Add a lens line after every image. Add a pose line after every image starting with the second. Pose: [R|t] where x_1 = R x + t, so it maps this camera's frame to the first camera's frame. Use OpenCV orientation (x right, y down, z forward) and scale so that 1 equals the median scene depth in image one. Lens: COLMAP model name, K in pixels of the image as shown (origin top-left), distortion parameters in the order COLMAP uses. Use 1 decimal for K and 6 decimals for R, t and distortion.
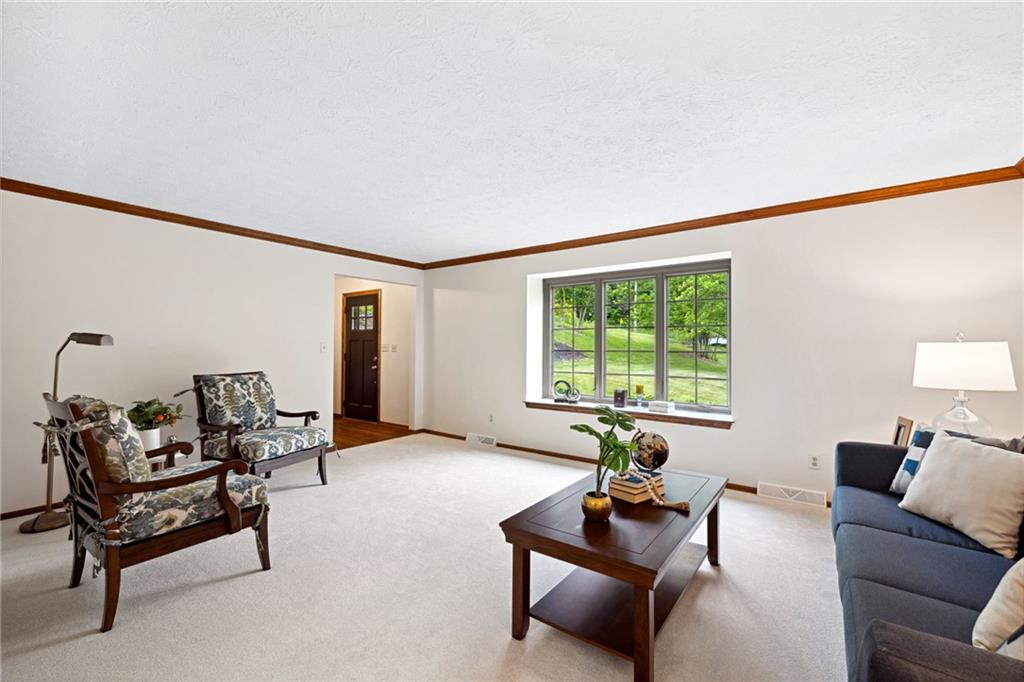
lens RADIAL K [[427.8, 0, 512.0], [0, 427.8, 341.0], [0, 0, 1]] dist [-0.006373, -0.000233]
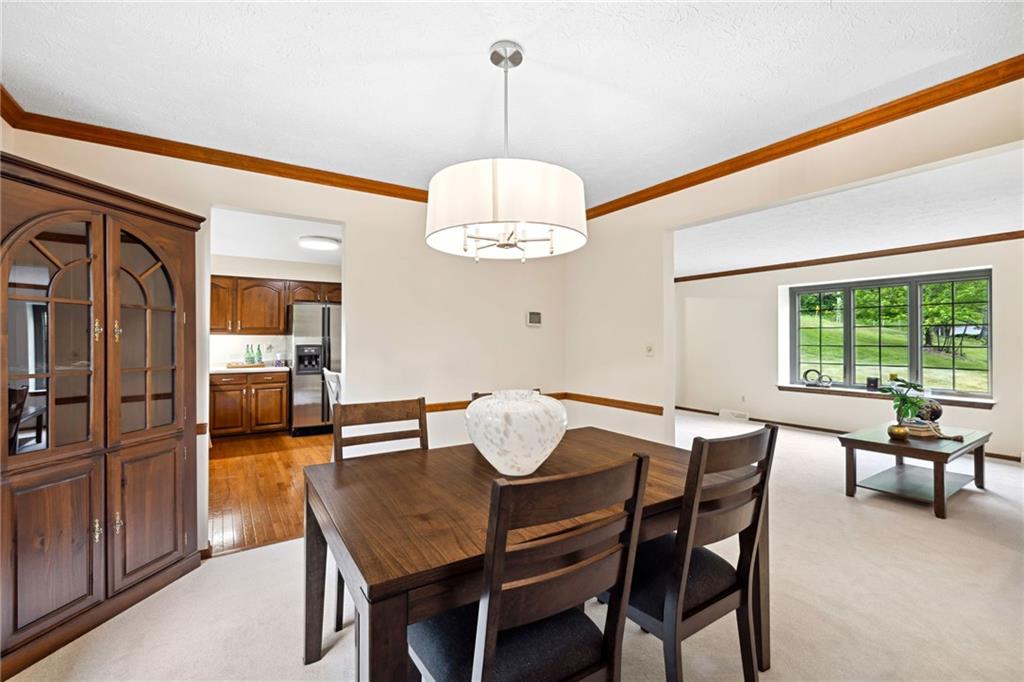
lens RADIAL K [[427.8, 0, 512.0], [0, 427.8, 341.0], [0, 0, 1]] dist [-0.006373, -0.000233]
pose [[0.933537, -0.007069, -0.358412, -0.265717], [0.012270, 0.999850, 0.012240, -0.018059], [0.358271, -0.015824, 0.933483, -0.494499]]
